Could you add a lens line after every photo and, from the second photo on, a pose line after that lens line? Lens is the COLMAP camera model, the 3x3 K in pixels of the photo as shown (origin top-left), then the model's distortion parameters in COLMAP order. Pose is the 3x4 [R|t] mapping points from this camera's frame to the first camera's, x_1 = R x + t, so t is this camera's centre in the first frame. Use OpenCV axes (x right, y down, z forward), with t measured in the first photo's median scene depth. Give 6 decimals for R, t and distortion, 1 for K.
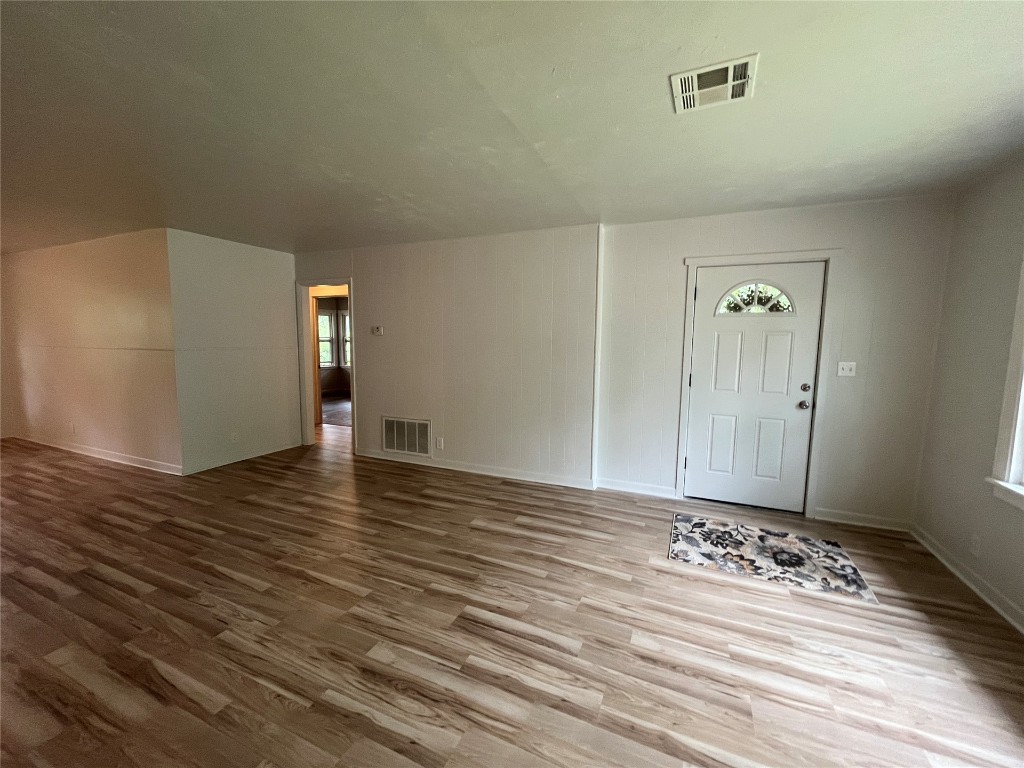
lens RADIAL K [[414.2, 0, 513.5], [0, 414.2, 383.1], [0, 0, 1]] dist [-0.002748, 0.000096]
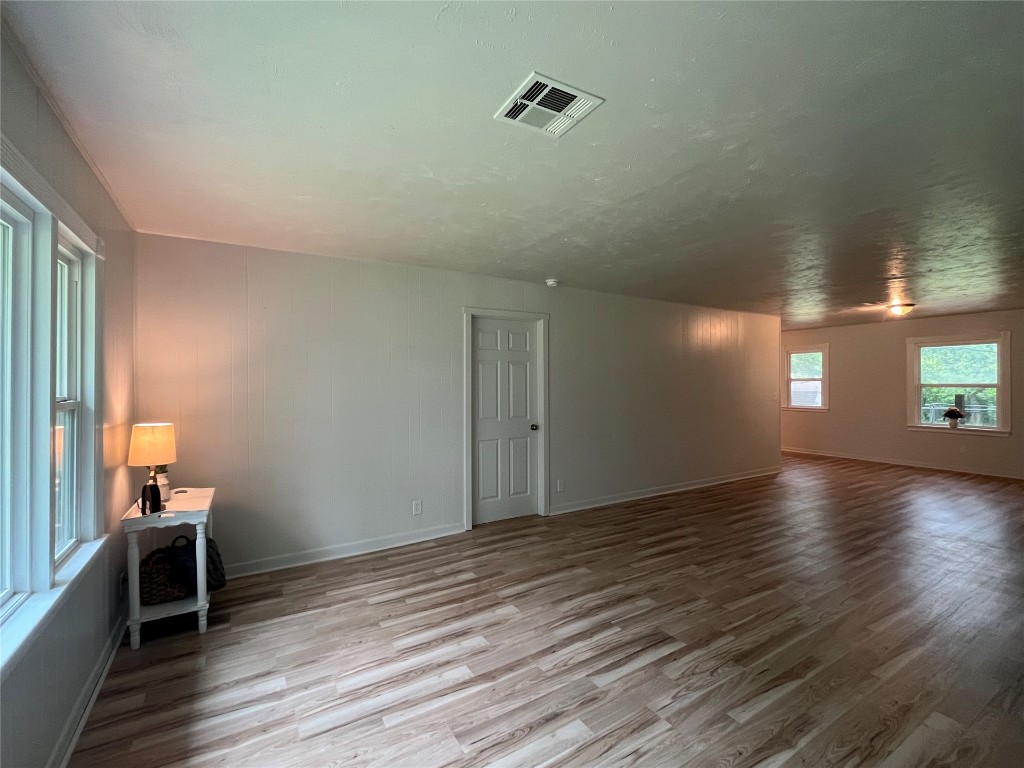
lens RADIAL K [[449.4, 0, 510.2], [0, 449.4, 385.0], [0, 0, 1]] dist [-0.002213, -0.000008]
pose [[-0.577952, -0.006774, -0.816043, 0.878556], [-0.084483, 0.995089, 0.051573, -0.097906], [0.811686, 0.098748, -0.575686, 1.030174]]
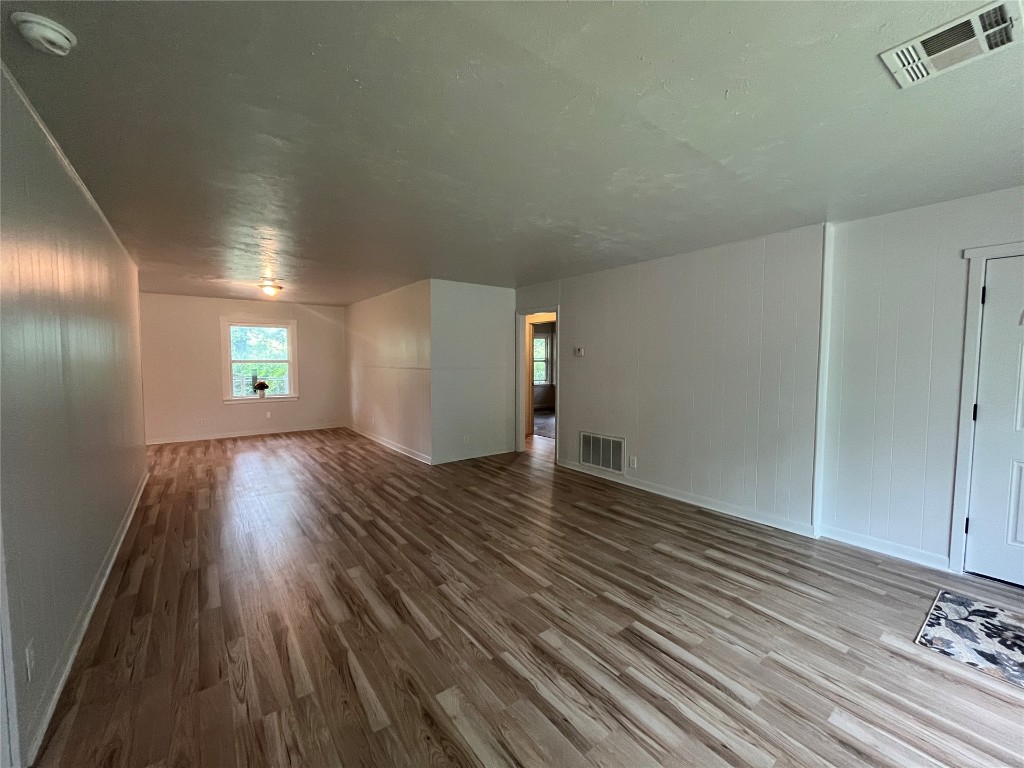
lens RADIAL K [[414.2, 0, 513.9], [0, 414.2, 382.7], [0, 0, 1]] dist [-0.002748, 0.000096]
pose [[0.875776, 0.018947, -0.482346, 0.087669], [-0.041843, 0.998448, -0.036753, 0.002647], [0.480901, 0.052370, 0.875210, -0.053249]]
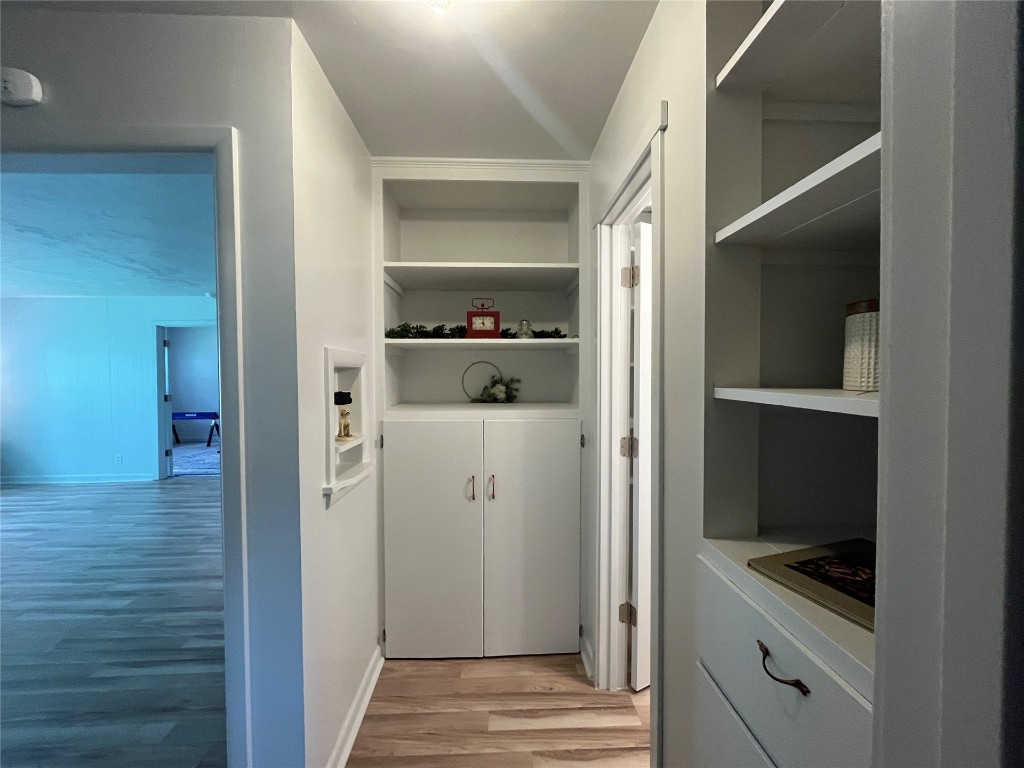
lens RADIAL K [[414.2, 0, 516.3], [0, 414.2, 381.9], [0, 0, 1]] dist [-0.002748, 0.000096]
pose [[-0.893918, 0.001258, -0.448230, -1.116661], [-0.056580, 0.991681, 0.115622, -0.318108], [0.444646, 0.128717, -0.886410, 2.674030]]
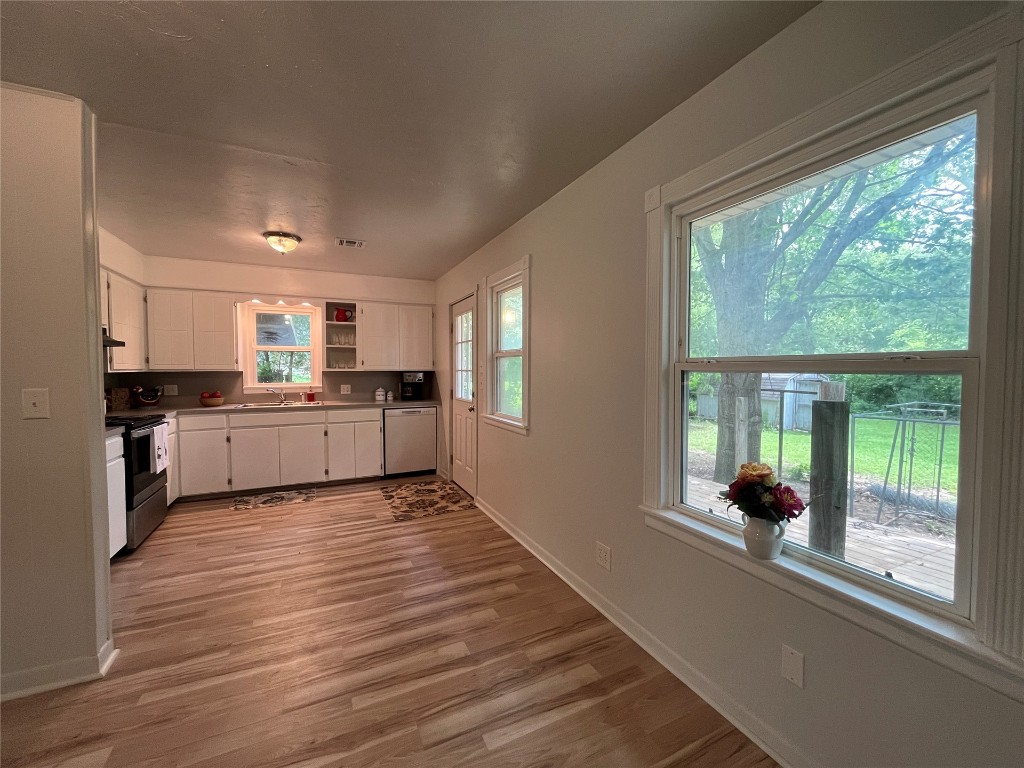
lens RADIAL K [[414.2, 0, 515.3], [0, 414.2, 382.0], [0, 0, 1]] dist [-0.002748, 0.000096]
pose [[-0.769721, -0.031996, 0.637578, -0.662923], [0.069698, 0.988561, 0.133753, -0.202348], [-0.634564, 0.147391, -0.758686, 2.039428]]
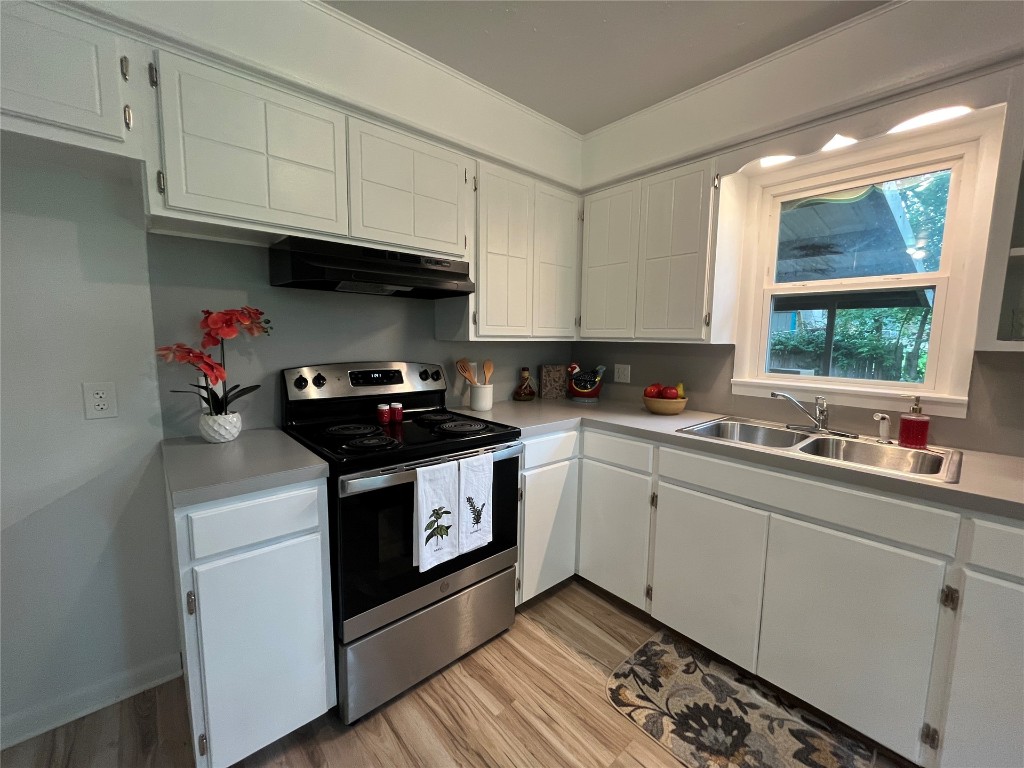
lens RADIAL K [[414.2, 0, 513.2], [0, 414.2, 382.5], [0, 0, 1]] dist [-0.002748, 0.000096]
pose [[0.402606, -0.106917, 0.909108, 0.510566], [0.100964, 0.992282, 0.071986, -0.116368], [-0.909788, 0.062805, 0.410294, 1.474844]]
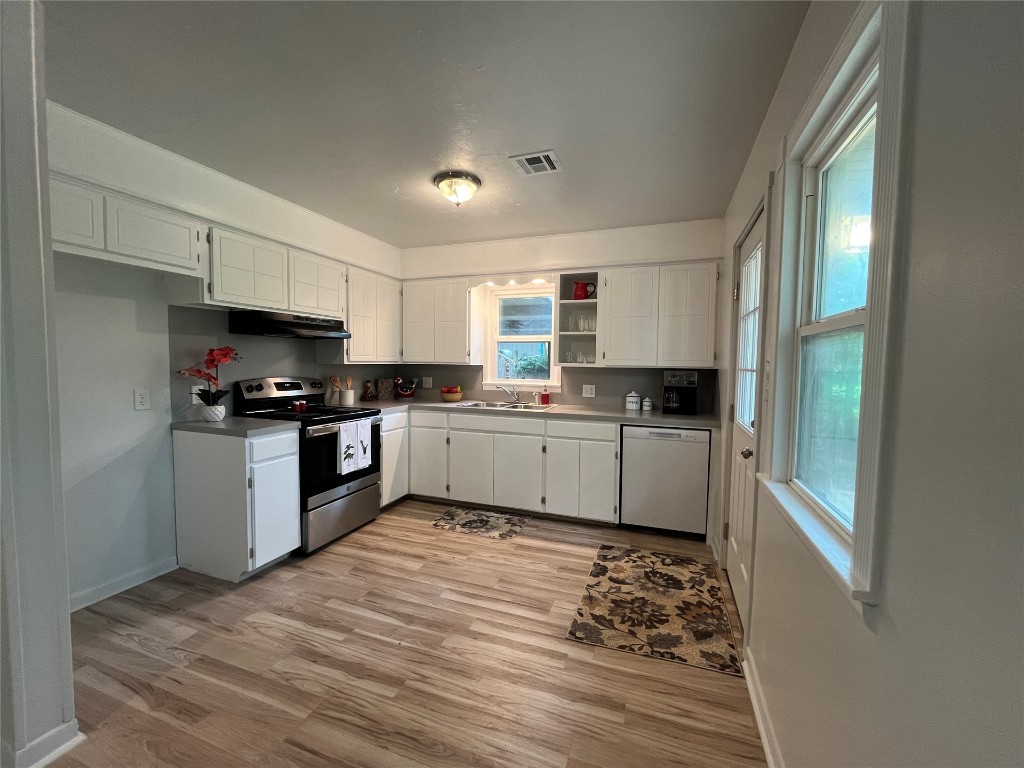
lens RADIAL K [[414.2, 0, 515.2], [0, 414.2, 382.9], [0, 0, 1]] dist [-0.002748, 0.000096]
pose [[-0.082515, -0.063331, 0.994575, -0.217655], [0.107759, 0.991561, 0.072080, -0.122282], [-0.990747, 0.113122, -0.074995, 1.412244]]
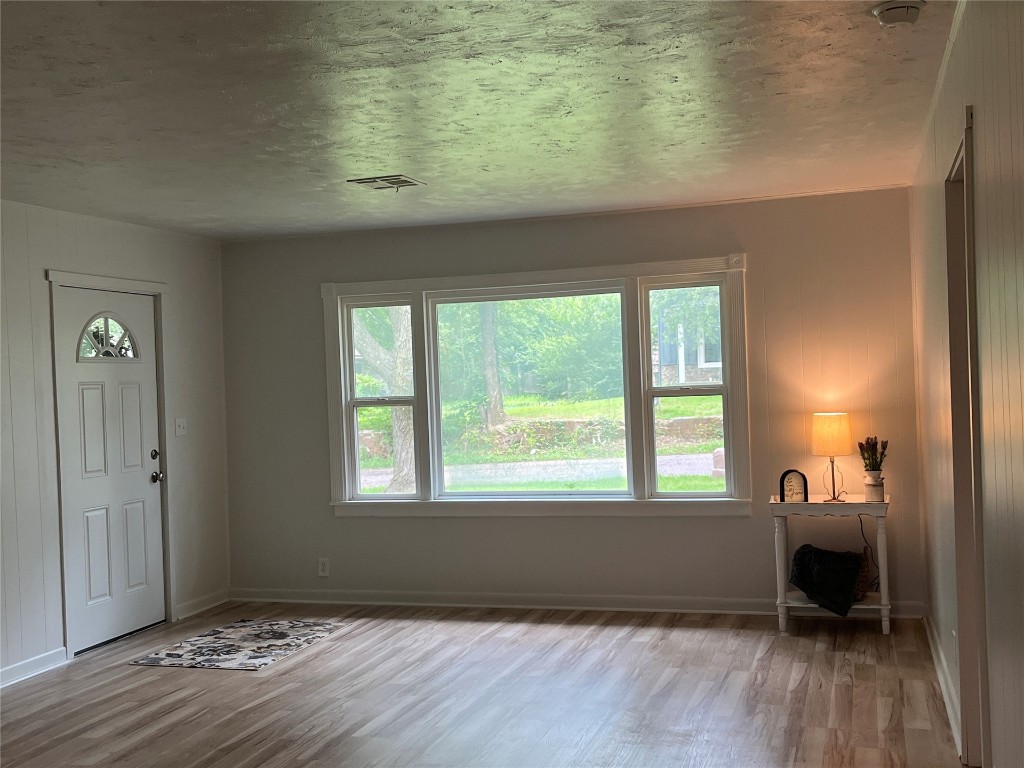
lens RADIAL K [[1124.0, 0, 526.3], [0, 1124.0, 384.4], [0, 0, 1]] dist [0.024018, 0.000000]
pose [[-0.123544, -0.012919, 0.992255, -1.885915], [0.137757, 0.990010, 0.030042, -0.111128], [-0.982731, 0.140402, -0.120530, 0.708932]]
